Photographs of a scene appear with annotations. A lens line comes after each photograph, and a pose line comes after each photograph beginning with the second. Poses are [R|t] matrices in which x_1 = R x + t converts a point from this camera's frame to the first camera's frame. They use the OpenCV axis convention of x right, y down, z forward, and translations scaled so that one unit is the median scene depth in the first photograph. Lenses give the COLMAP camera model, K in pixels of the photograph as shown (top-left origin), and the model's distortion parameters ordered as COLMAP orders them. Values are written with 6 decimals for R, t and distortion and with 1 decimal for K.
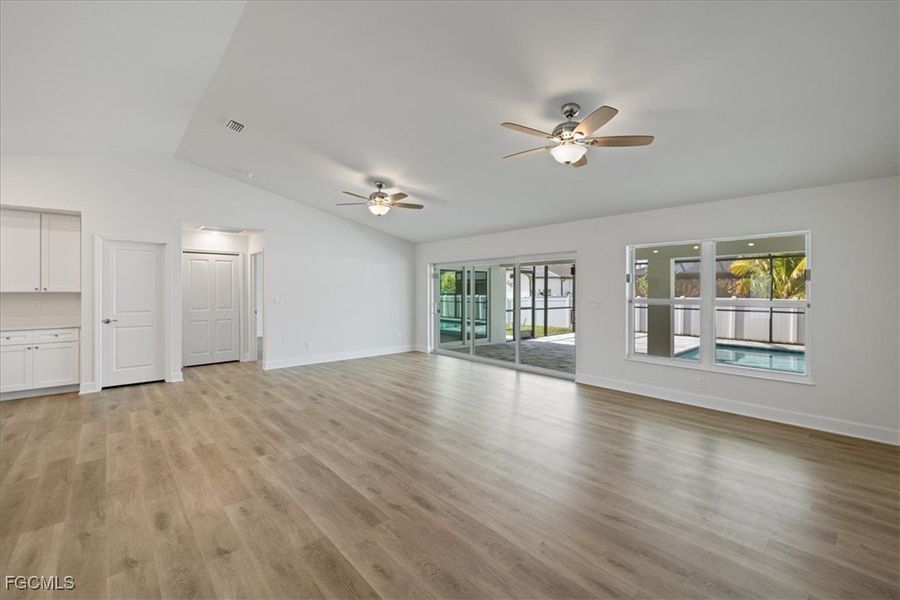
lens RADIAL K [[379.8, 0, 445.5], [0, 379.8, 290.9], [0, 0, 1]] dist [0.004952, -0.000748]
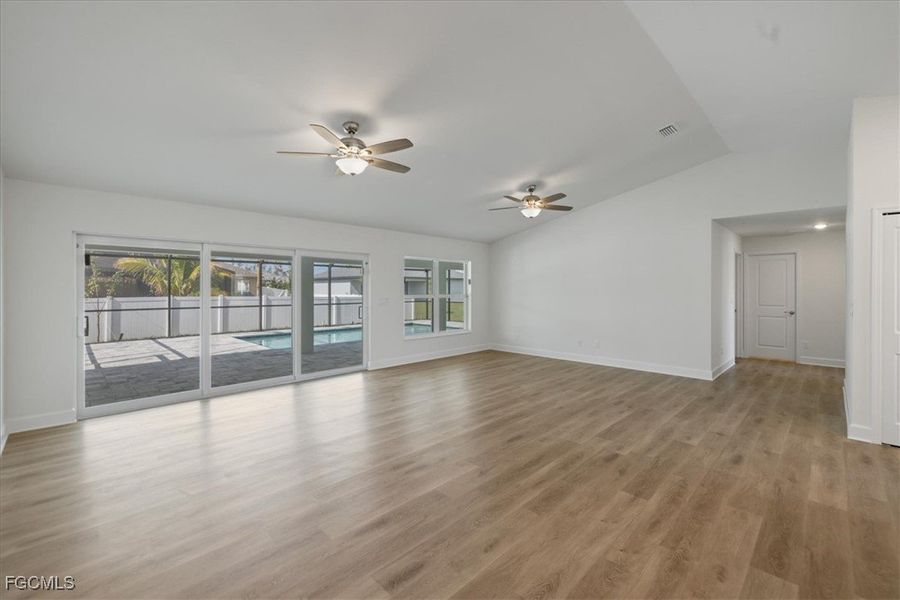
lens RADIAL K [[379.8, 0, 447.0], [0, 379.8, 297.2], [0, 0, 1]] dist [0.004952, -0.000748]
pose [[-0.054856, -0.020249, 0.998289, -1.255739], [-0.001021, 0.999795, 0.020223, -0.003540], [-0.998494, 0.000090, -0.054865, 1.301692]]
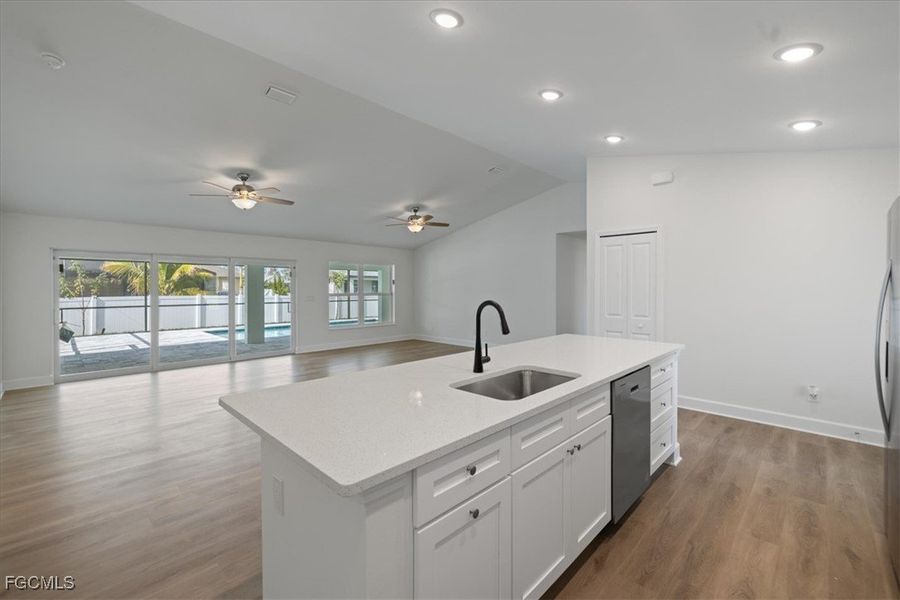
lens RADIAL K [[379.8, 0, 447.2], [0, 379.8, 295.8], [0, 0, 1]] dist [0.004952, -0.000748]
pose [[-0.061891, -0.019003, 0.997902, -1.741214], [0.002031, 0.999814, 0.019166, -0.003097], [-0.998081, 0.003213, -0.061840, 0.808972]]
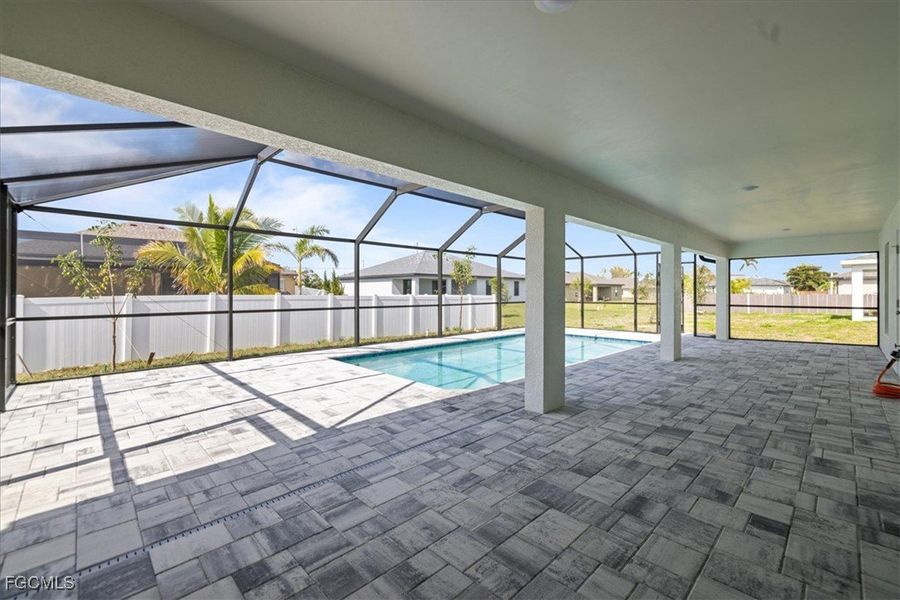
lens RADIAL K [[379.8, 0, 451.1], [0, 379.8, 295.0], [0, 0, 1]] dist [0.004952, -0.000748]
pose [[-0.044577, -0.010922, 0.998946, 0.044104], [0.001665, 0.999938, 0.011007, 0.049610], [-0.999005, 0.002154, -0.044556, 2.390112]]
